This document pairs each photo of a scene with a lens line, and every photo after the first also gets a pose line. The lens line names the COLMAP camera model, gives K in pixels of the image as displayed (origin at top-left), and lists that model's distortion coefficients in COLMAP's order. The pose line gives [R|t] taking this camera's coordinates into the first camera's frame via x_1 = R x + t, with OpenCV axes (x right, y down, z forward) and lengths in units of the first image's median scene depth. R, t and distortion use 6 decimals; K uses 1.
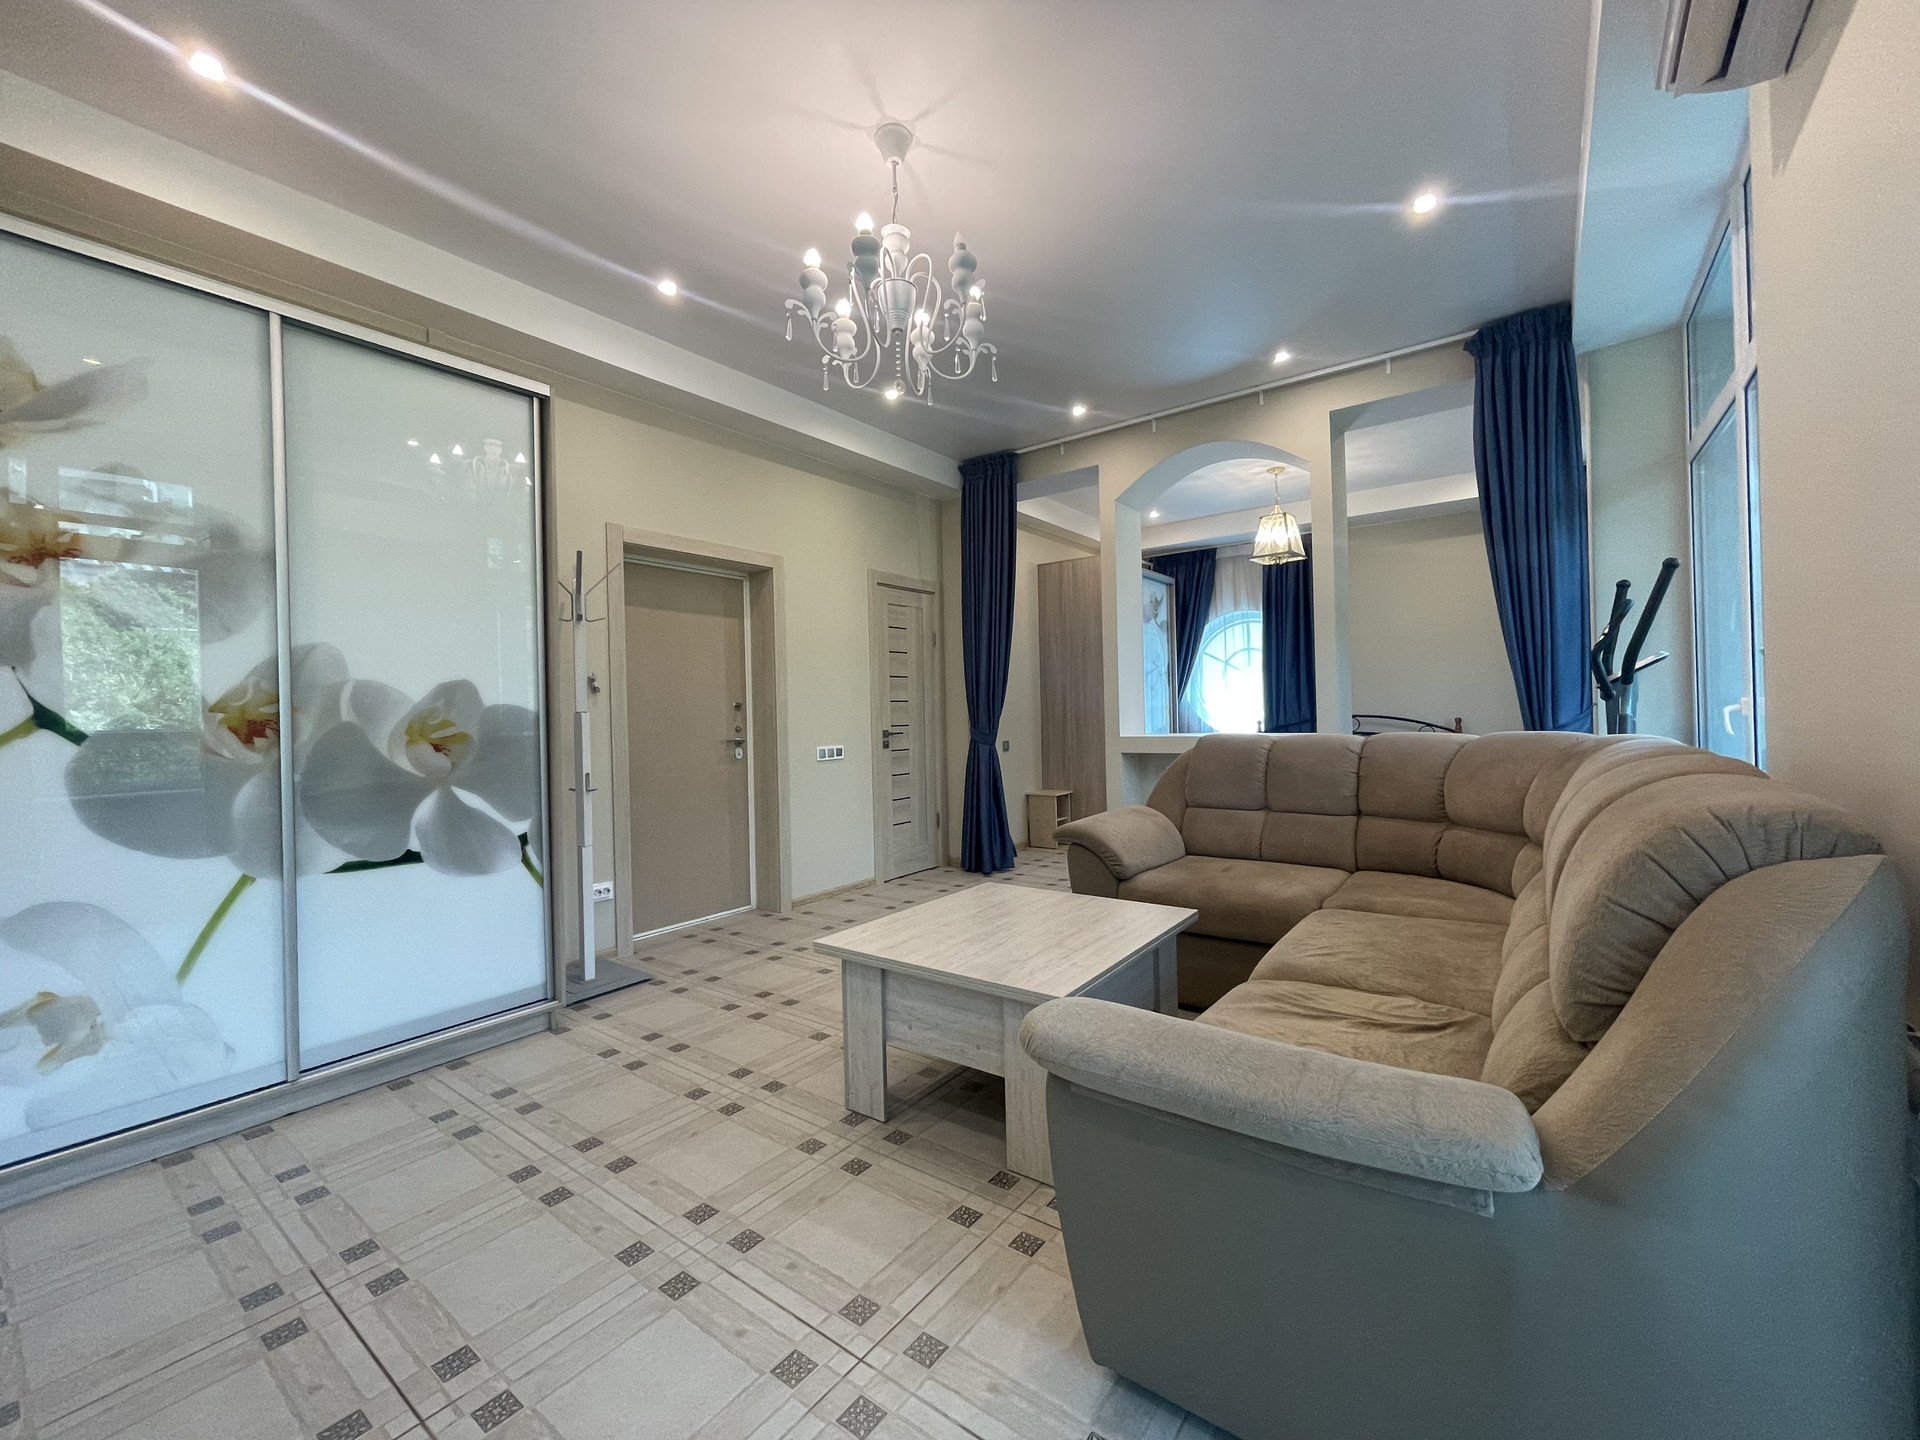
lens RADIAL K [[778.9, 0, 955.5], [0, 778.9, 713.7], [0, 0, 1]] dist [0.003189, -0.000233]
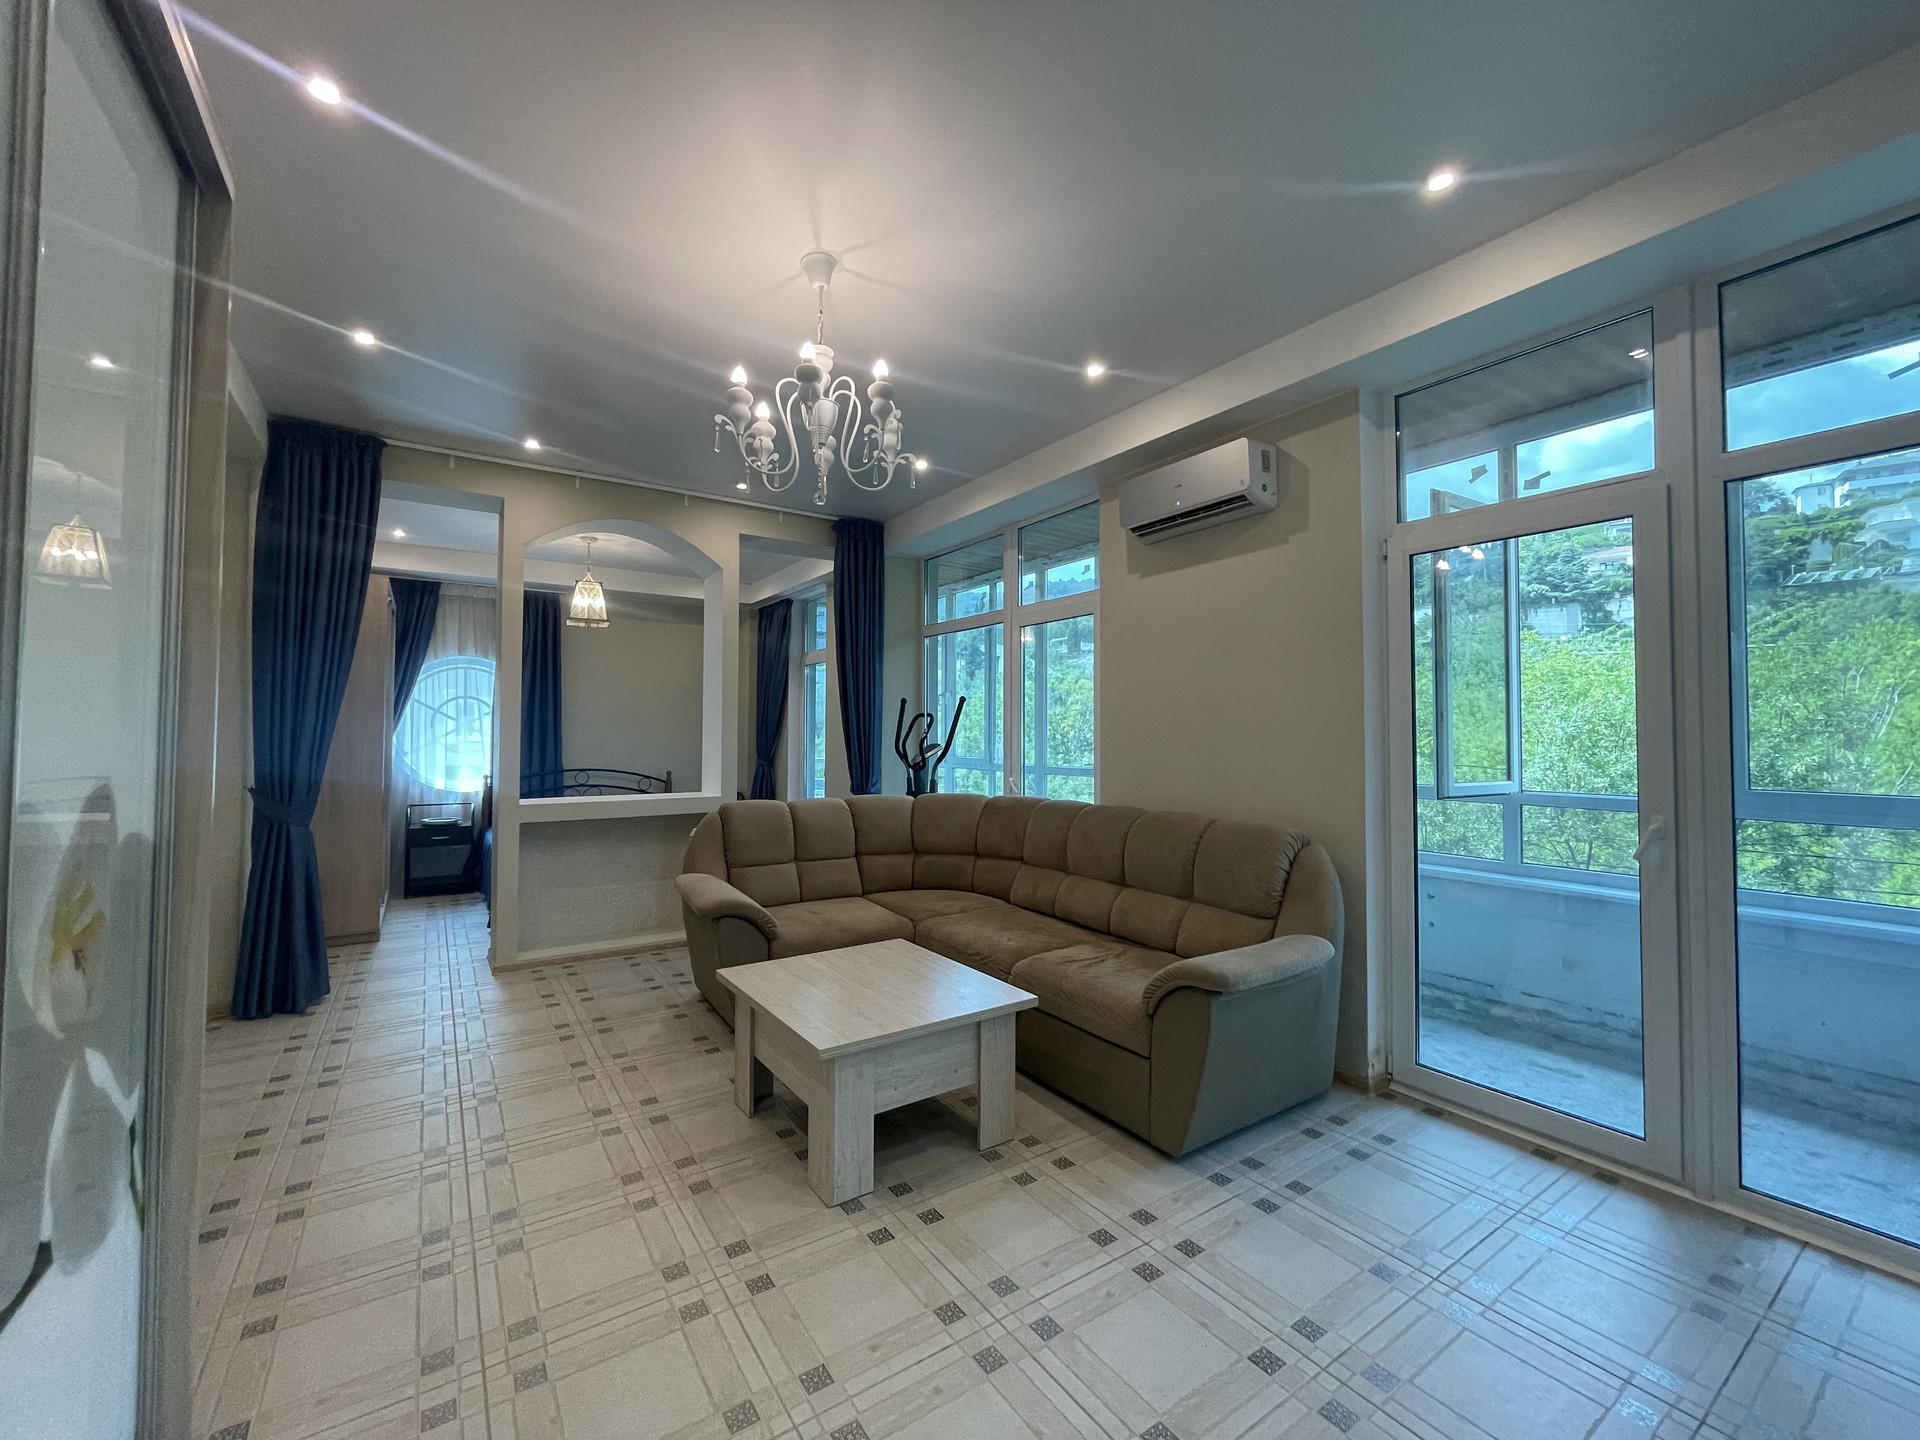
lens RADIAL K [[772.9, 0, 950.5], [0, 772.9, 717.4], [0, 0, 1]] dist [0.006273, -0.005383]
pose [[0.332772, 0.048394, 0.941765, -0.981855], [-0.012847, 0.998822, -0.046786, -0.074545], [-0.942920, 0.003470, 0.333002, 0.481709]]
